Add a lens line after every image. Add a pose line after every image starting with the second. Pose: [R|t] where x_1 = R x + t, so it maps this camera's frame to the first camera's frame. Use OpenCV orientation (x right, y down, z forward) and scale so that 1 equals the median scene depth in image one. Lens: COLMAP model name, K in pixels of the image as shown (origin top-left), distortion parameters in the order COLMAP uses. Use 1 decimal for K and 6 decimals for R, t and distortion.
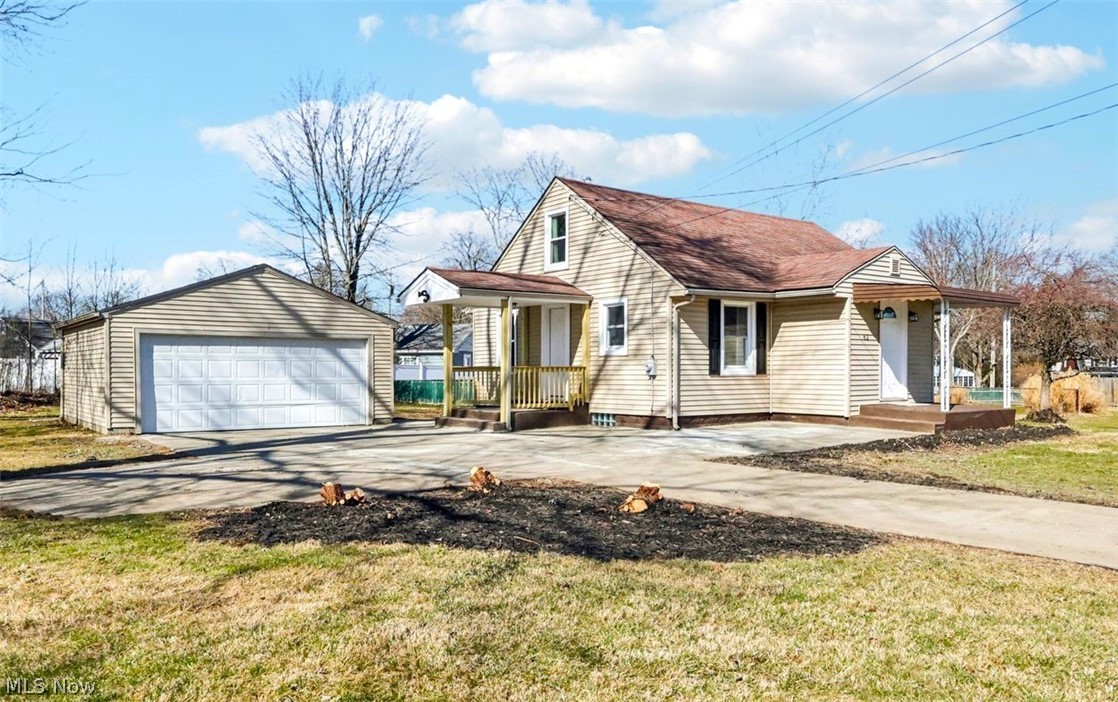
lens RADIAL K [[846.7, 0, 594.3], [0, 846.7, 384.4], [0, 0, 1]] dist [0.000566, 0.001830]
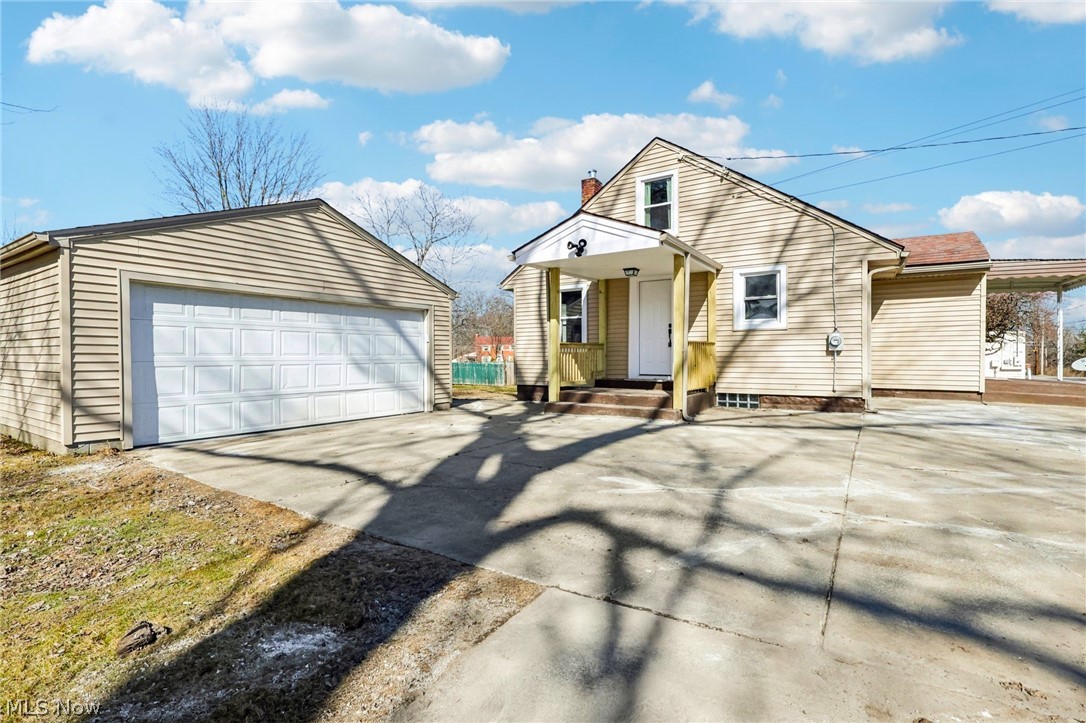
lens RADIAL K [[505.0, 0, 543.0], [0, 505.0, 361.5], [0, 0, 1]] dist [-0.000663, -0.000275]
pose [[0.949950, -0.005171, 0.312360, -0.364313], [0.006628, 0.999972, -0.003602, 0.000085], [-0.312332, 0.005492, 0.949957, 0.560965]]
